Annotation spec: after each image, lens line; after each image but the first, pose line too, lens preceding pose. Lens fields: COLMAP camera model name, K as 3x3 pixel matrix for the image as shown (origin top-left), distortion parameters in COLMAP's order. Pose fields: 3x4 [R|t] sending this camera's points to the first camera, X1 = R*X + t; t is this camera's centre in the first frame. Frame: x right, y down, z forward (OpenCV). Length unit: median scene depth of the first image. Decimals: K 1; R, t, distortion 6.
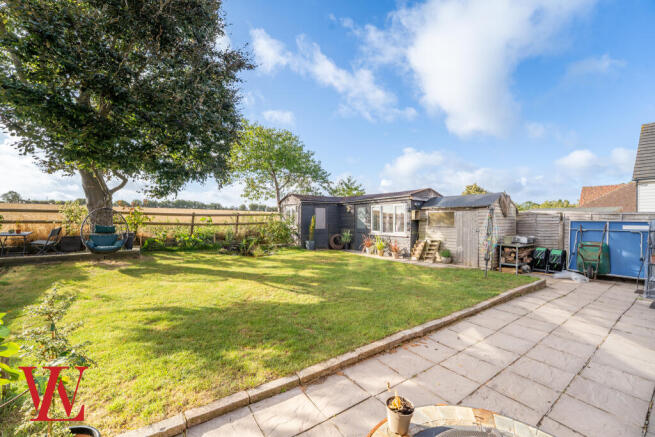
lens RADIAL K [[267.9, 0, 327.5], [0, 267.9, 218.5], [0, 0, 1]] dist [-0.019832, 0.000447]
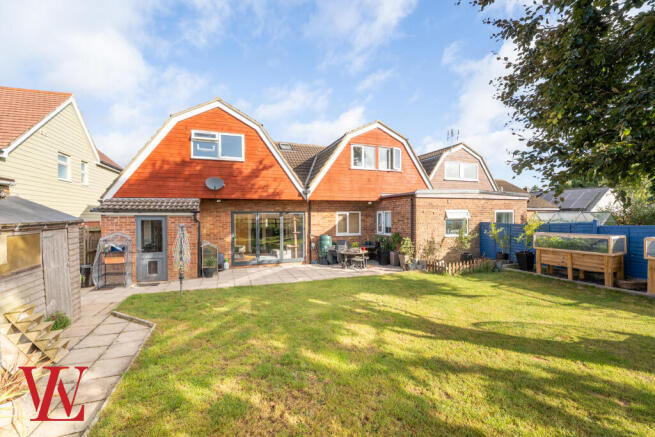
lens RADIAL K [[267.9, 0, 327.5], [0, 267.9, 218.5], [0, 0, 1]] dist [-0.019832, 0.000447]
pose [[-0.967017, -0.004508, 0.254672, -0.091538], [-0.001245, 0.999915, 0.012973, -0.041434], [-0.254709, 0.012228, -0.966941, 0.967688]]
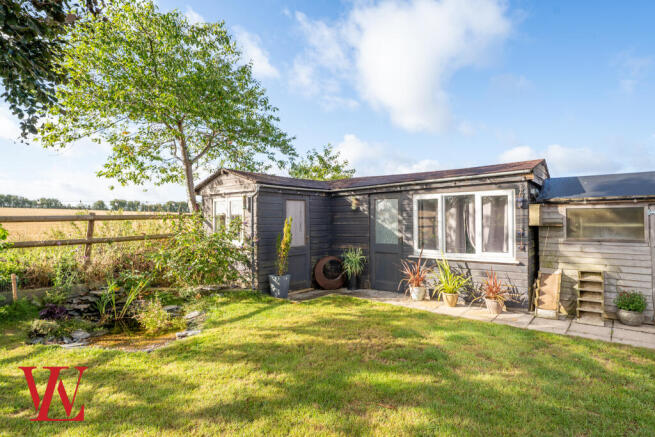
lens RADIAL K [[356.9, 0, 327.5], [0, 356.9, 218.5], [0, 0, 1]] dist [0.009674, 0.000498]
pose [[0.966328, -0.008946, 0.257157, -0.140895], [0.010298, 0.999939, -0.003911, -0.007089], [-0.257106, 0.006428, 0.966362, 0.416874]]
